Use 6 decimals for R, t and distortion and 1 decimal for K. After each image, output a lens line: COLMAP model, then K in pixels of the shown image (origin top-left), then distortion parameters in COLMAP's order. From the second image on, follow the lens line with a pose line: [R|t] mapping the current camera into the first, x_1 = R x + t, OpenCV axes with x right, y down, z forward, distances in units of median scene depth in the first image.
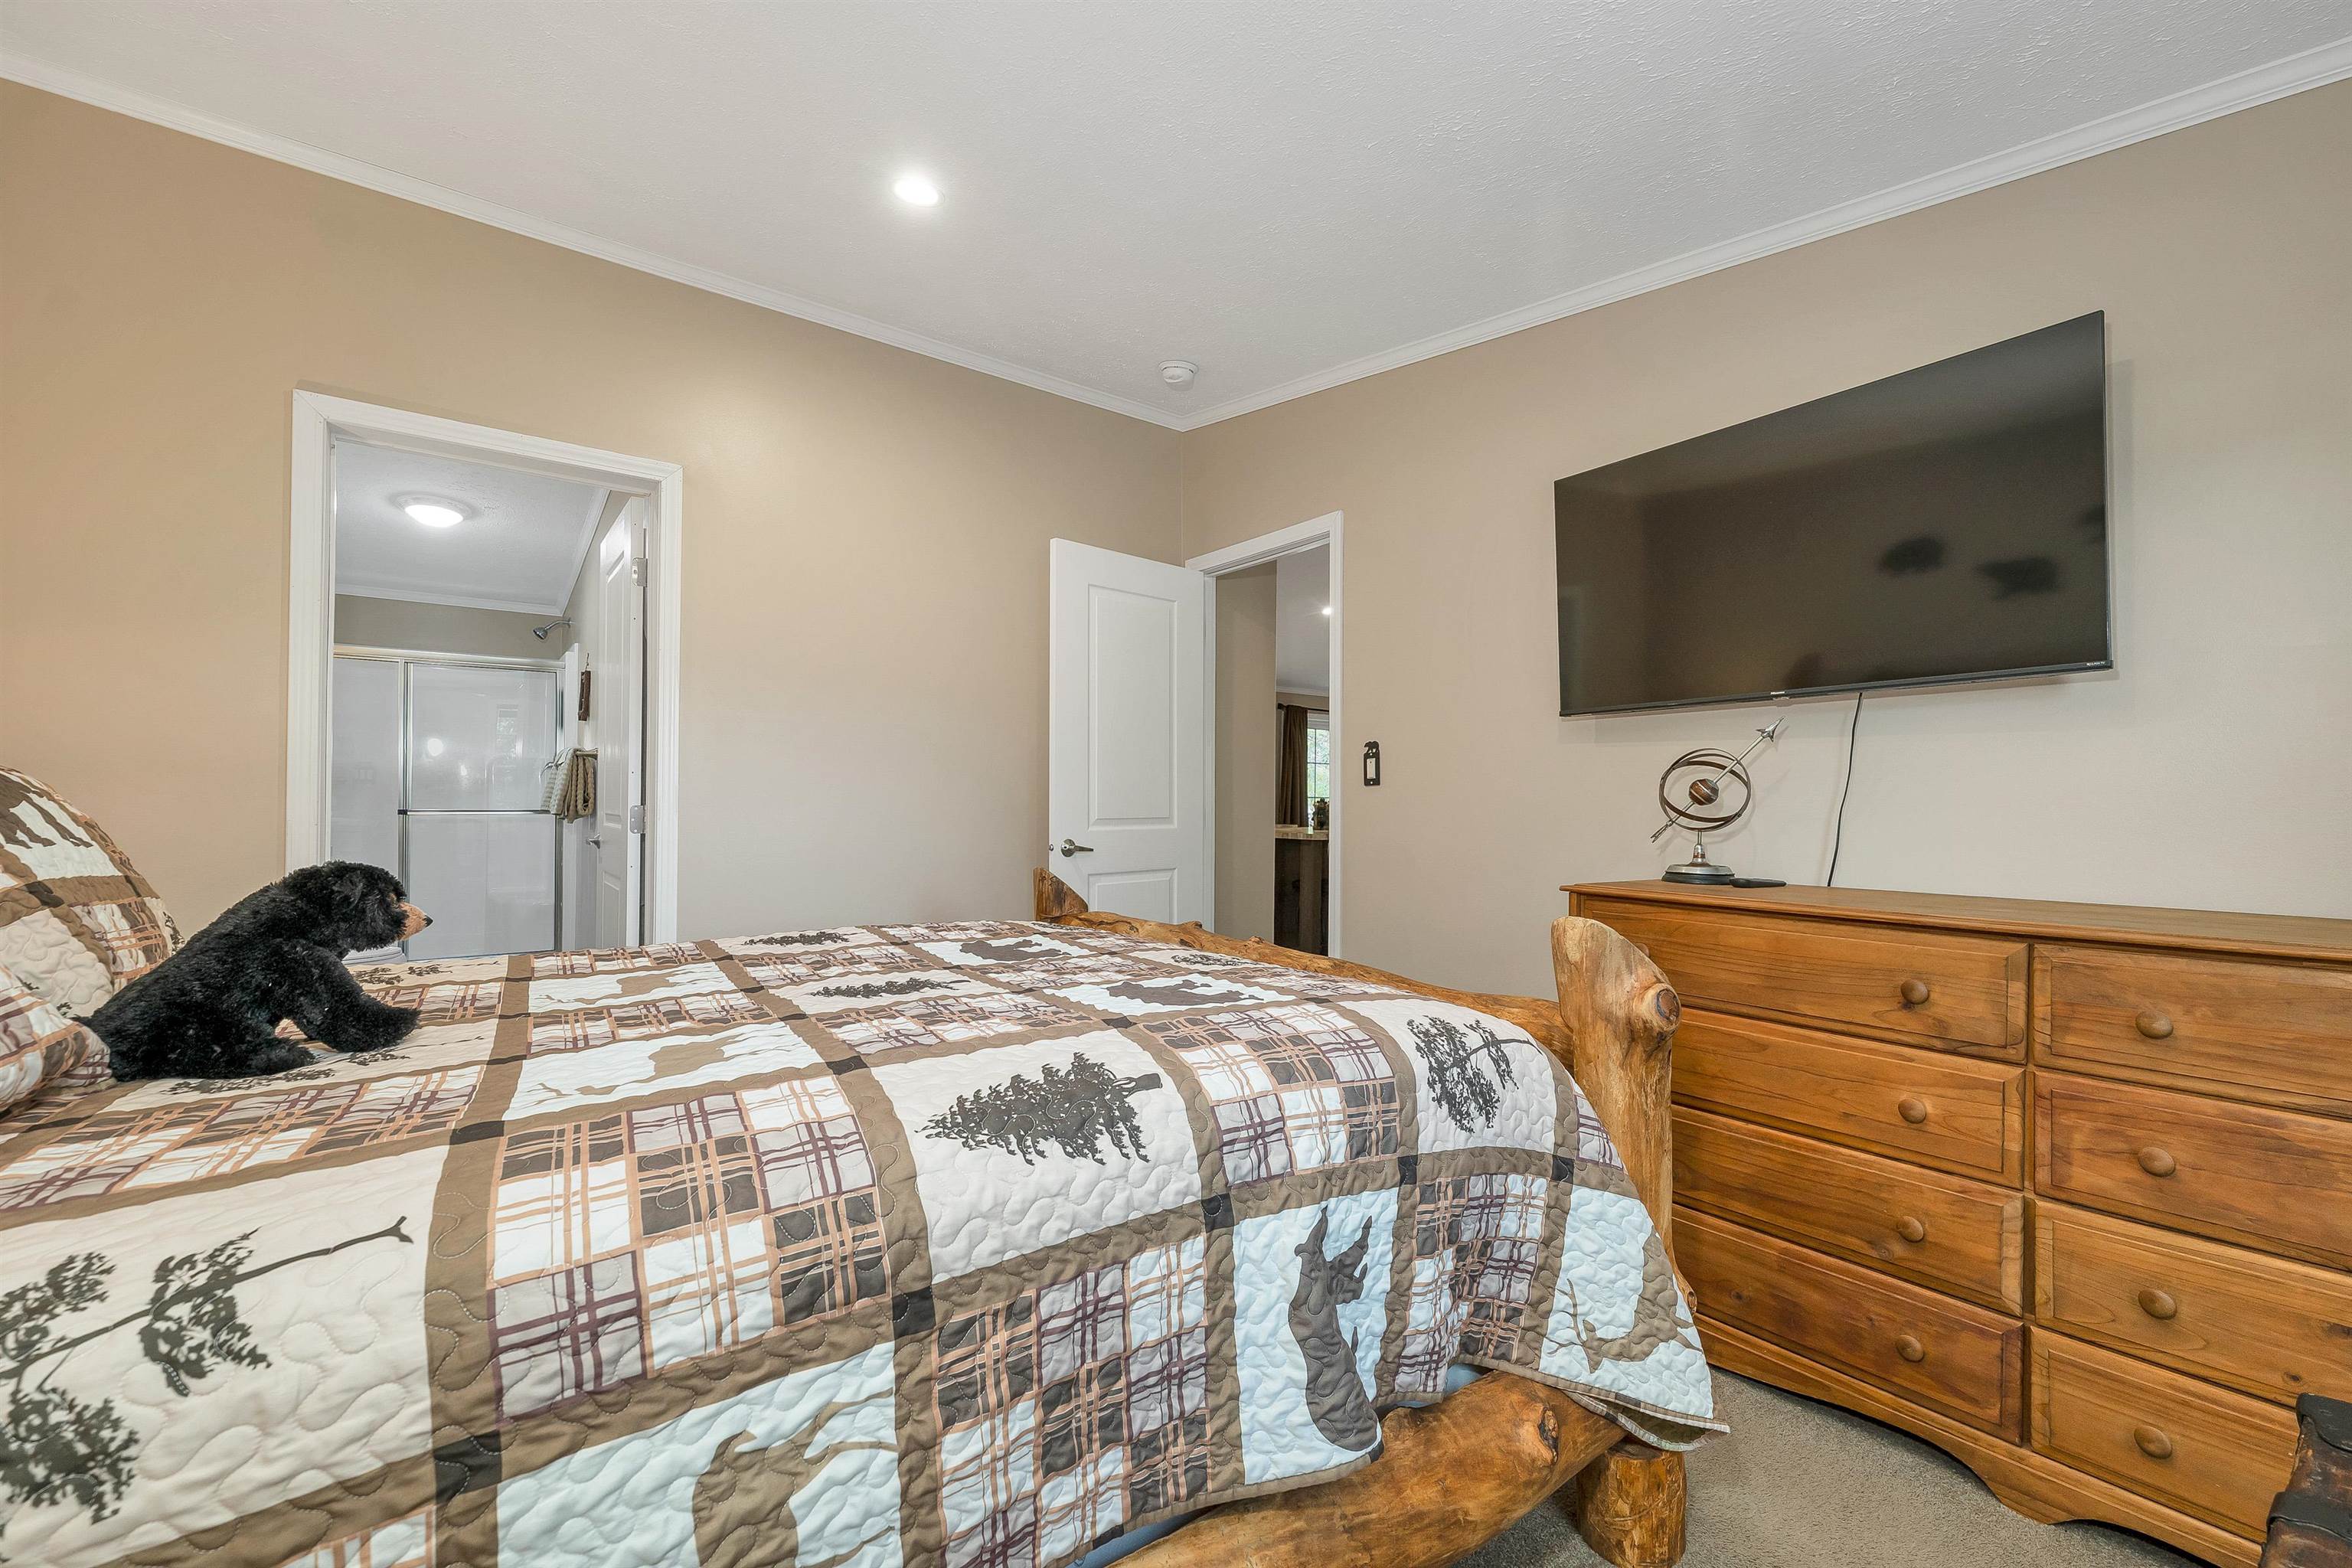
lens RADIAL K [[965.4, 0, 1174.9], [0, 965.4, 790.6], [0, 0, 1]] dist [0.006686, -0.001701]
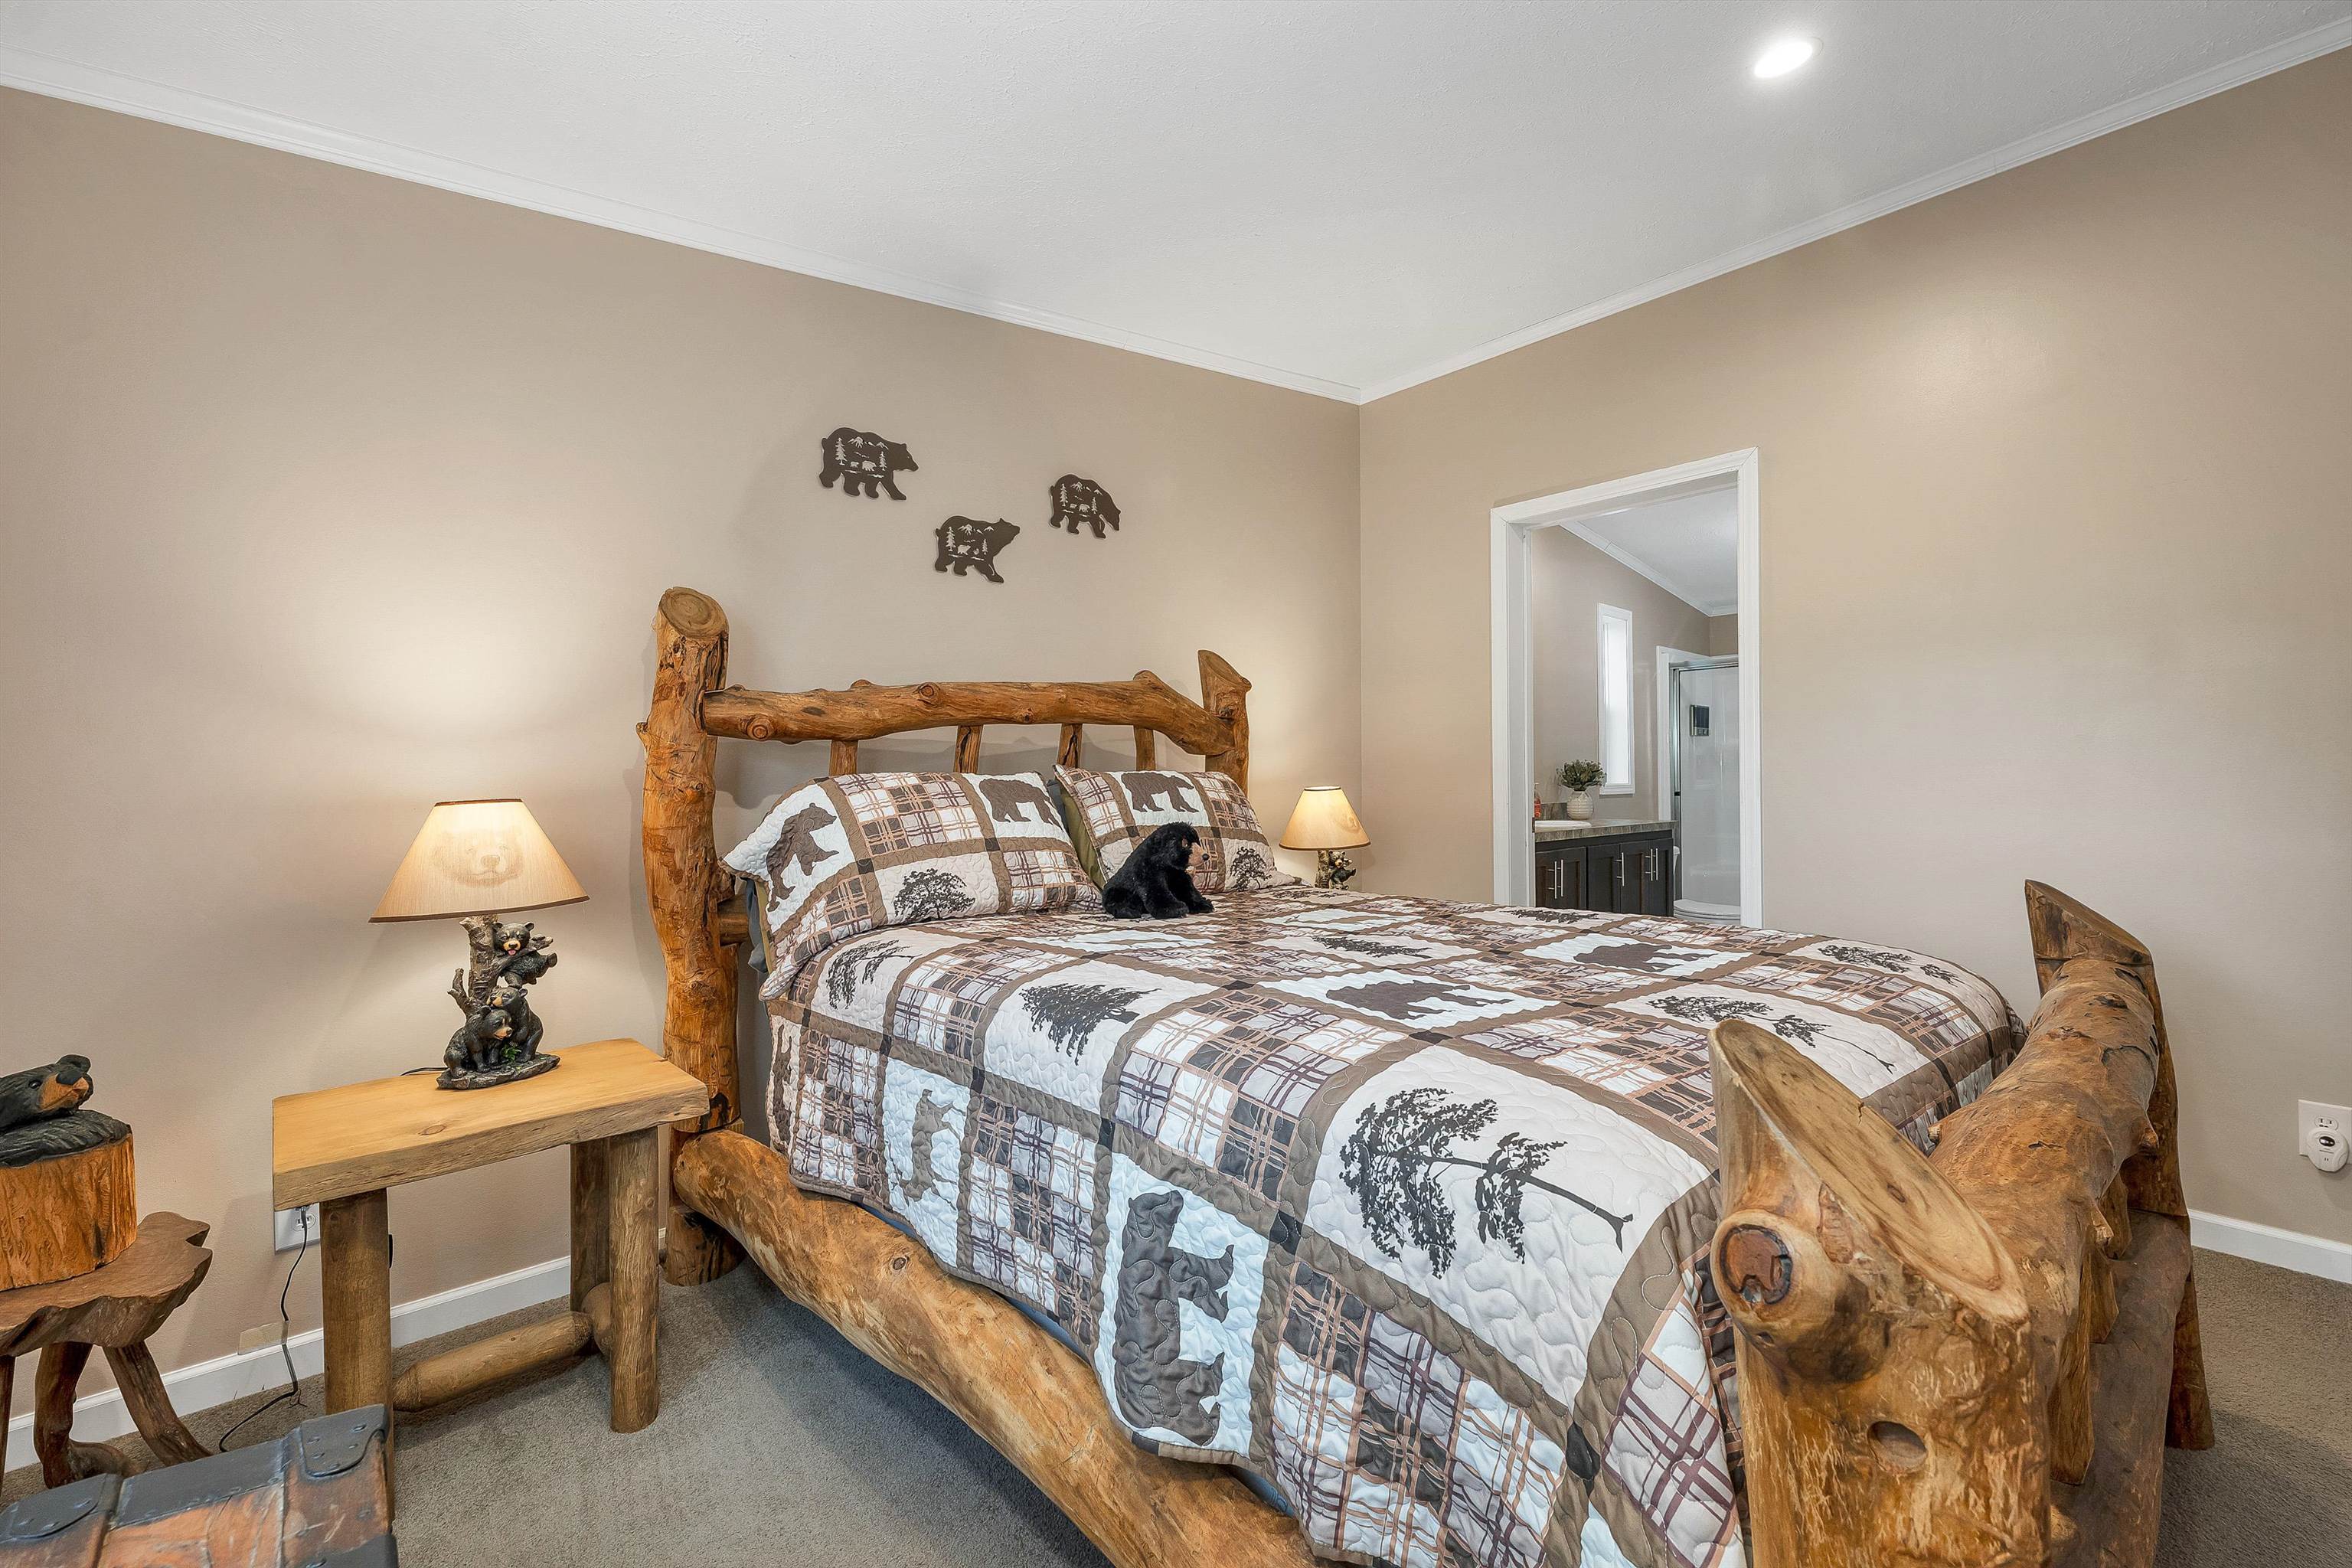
lens RADIAL K [[965.4, 0, 1189.7], [0, 965.4, 770.3], [0, 0, 1]] dist [0.006686, -0.001701]
pose [[0.096188, -0.025730, -0.995031, 1.310612], [0.024370, 0.999427, -0.023488, 0.017584], [0.995065, -0.021989, 0.096760, 1.038520]]
